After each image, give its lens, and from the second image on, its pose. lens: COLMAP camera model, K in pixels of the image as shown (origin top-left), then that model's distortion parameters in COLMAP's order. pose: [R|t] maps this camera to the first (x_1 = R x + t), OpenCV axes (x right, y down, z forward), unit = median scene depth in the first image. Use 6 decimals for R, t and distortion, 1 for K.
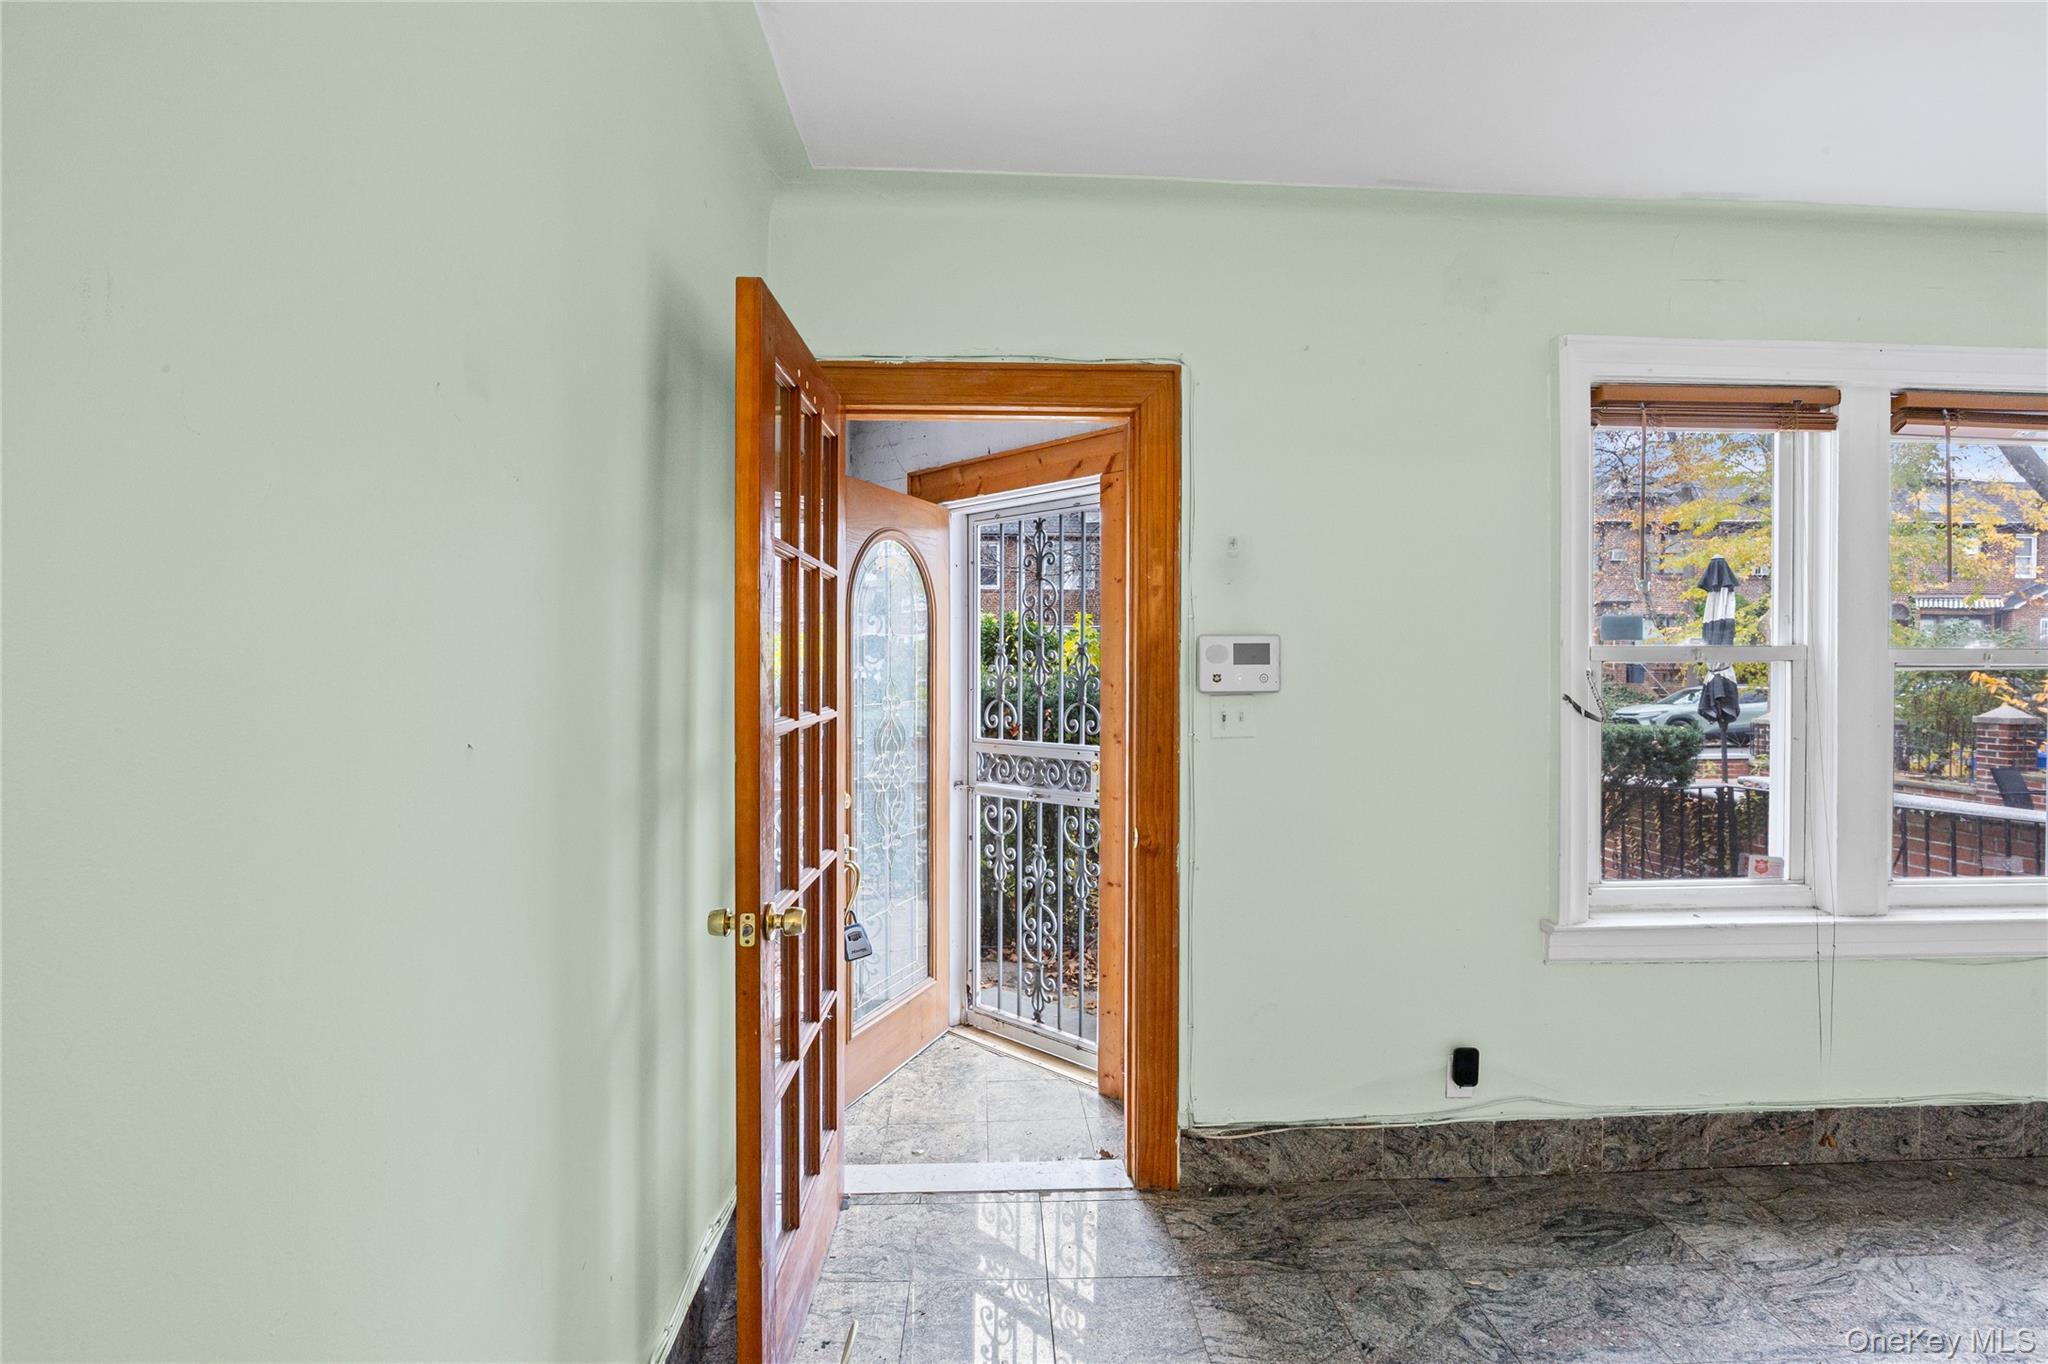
lens RADIAL K [[953.5, 0, 1024.7], [0, 953.5, 670.8], [0, 0, 1]] dist [-0.009665, 0.000343]
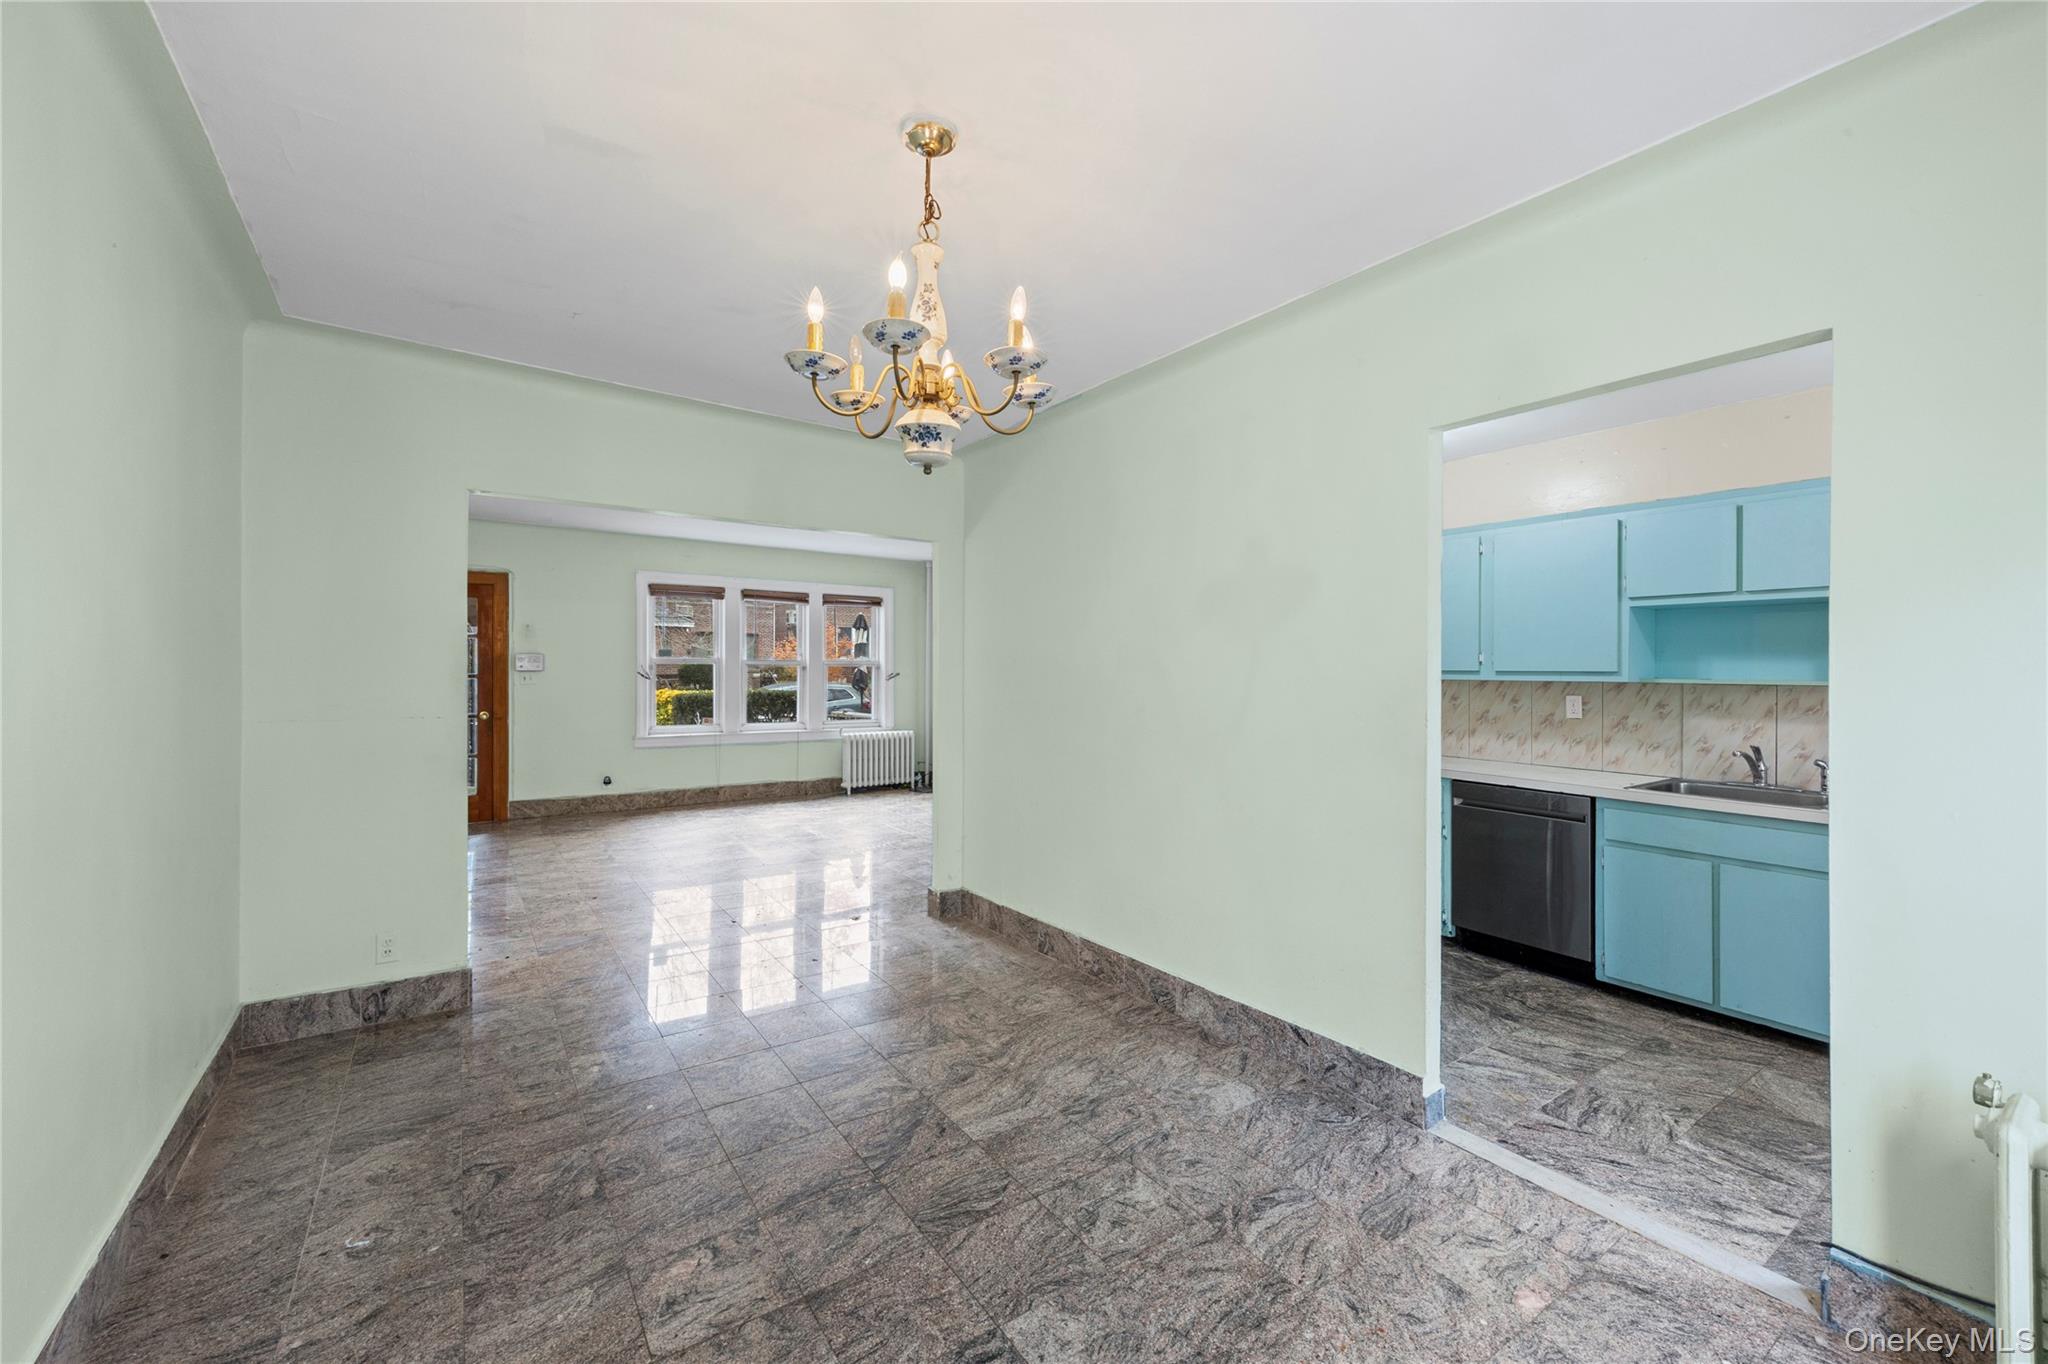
lens RADIAL K [[831.1, 0, 1019.5], [0, 831.1, 670.5], [0, 0, 1]] dist [0.010144, -0.000302]
pose [[0.854403, 0.003906, 0.519595, 0.158623], [-0.006503, 0.999974, 0.003177, 0.000705], [-0.519569, -0.006093, 0.854406, -2.256206]]
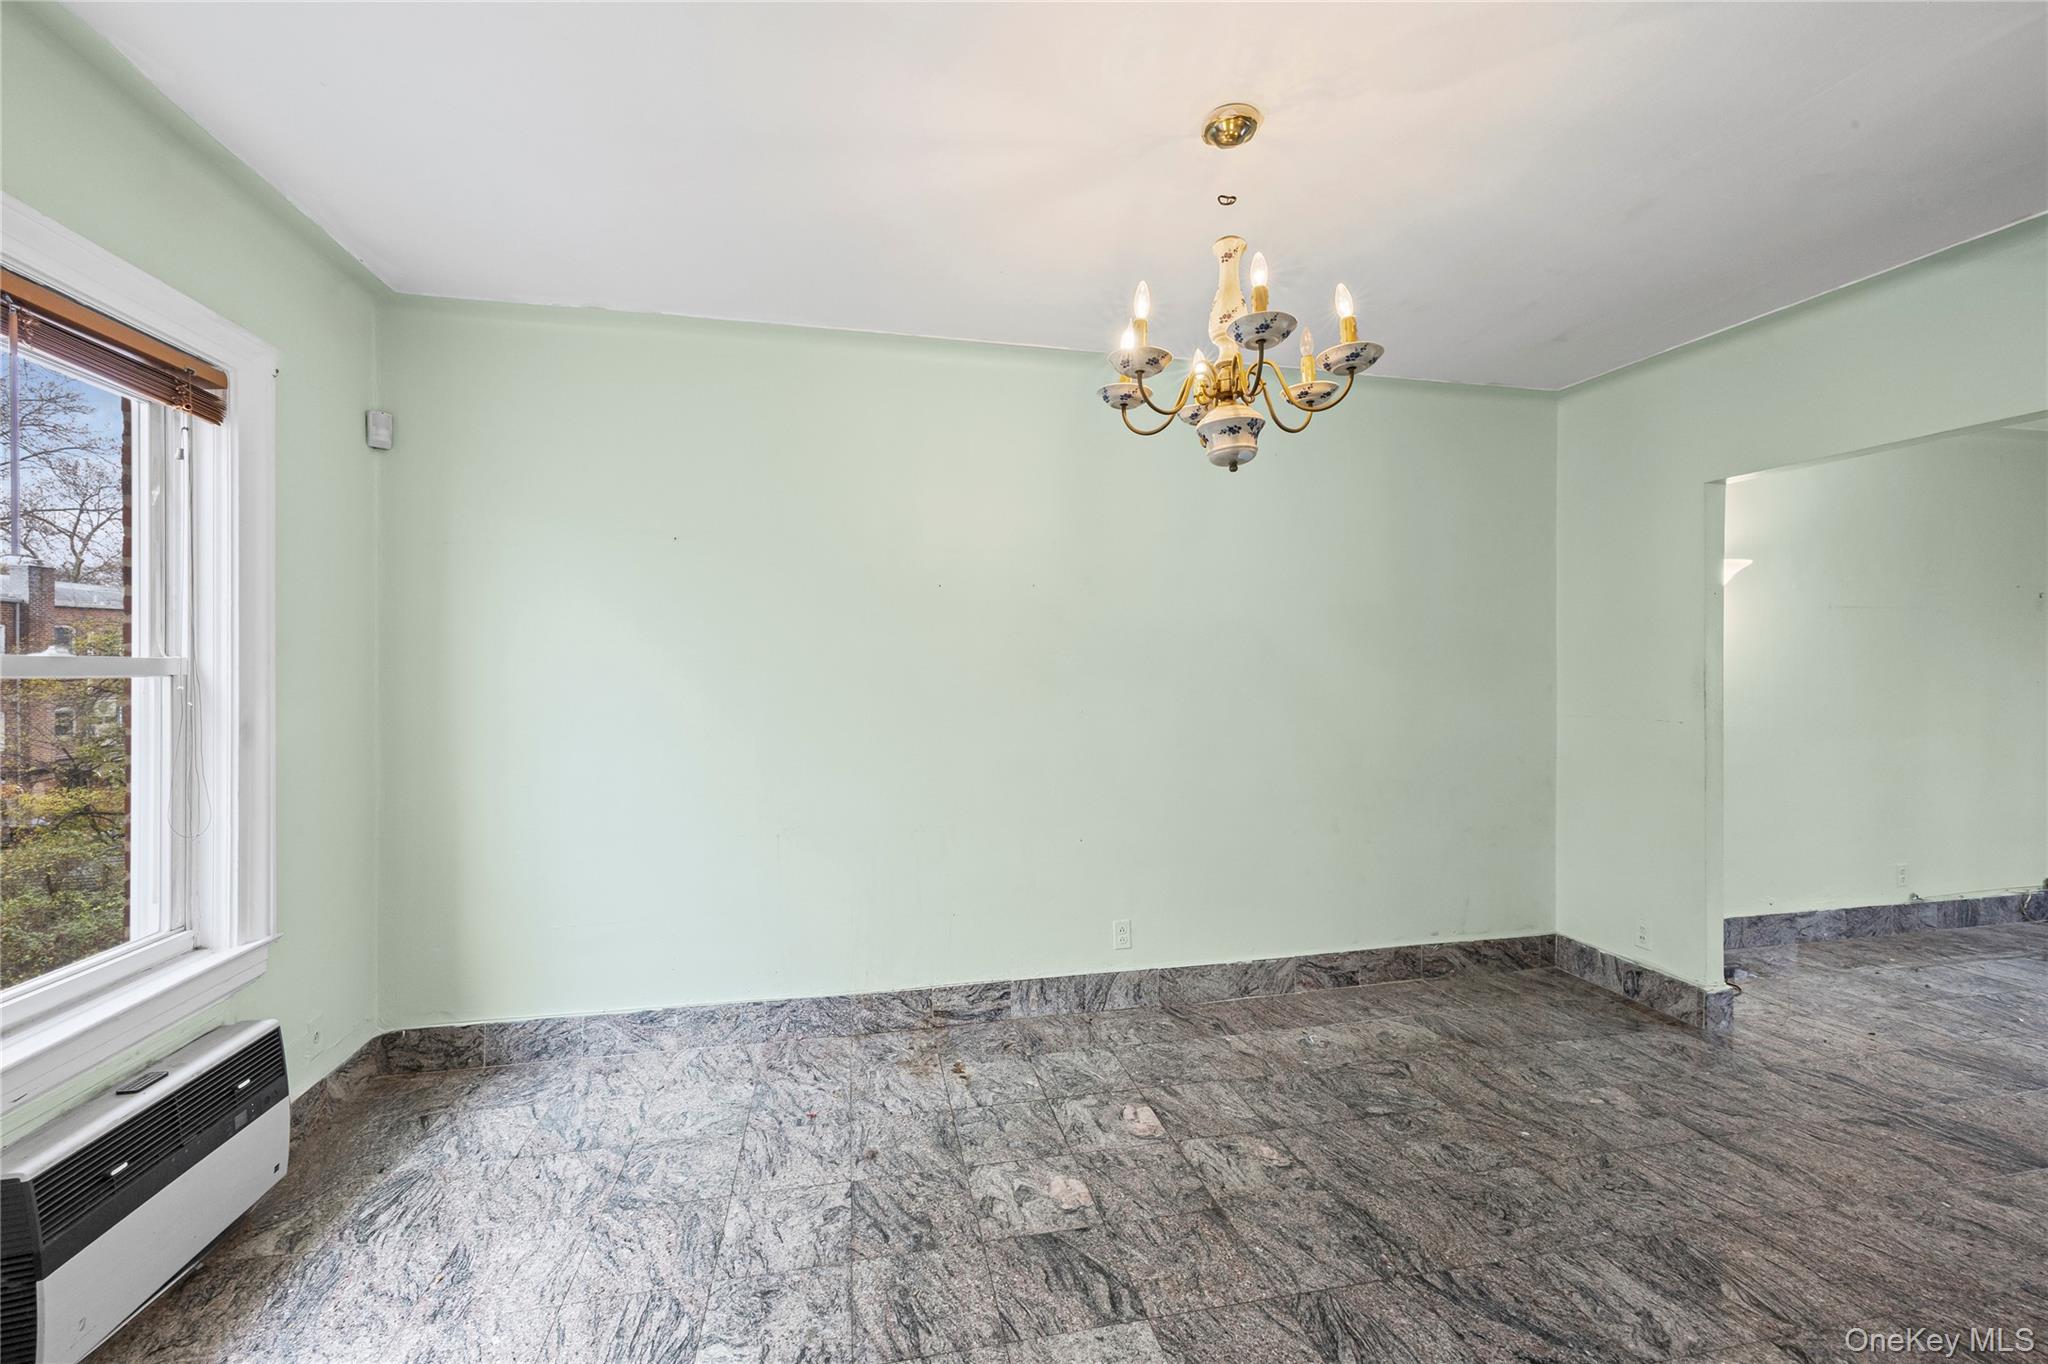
lens RADIAL K [[838.9, 0, 1038.1], [0, 838.9, 675.4], [0, 0, 1]] dist [0.013517, -0.000272]
pose [[0.173215, 0.006963, -0.984859, 1.124928], [0.002307, 0.999969, 0.007476, 0.000769], [0.984881, -0.003567, 0.173194, -1.893180]]
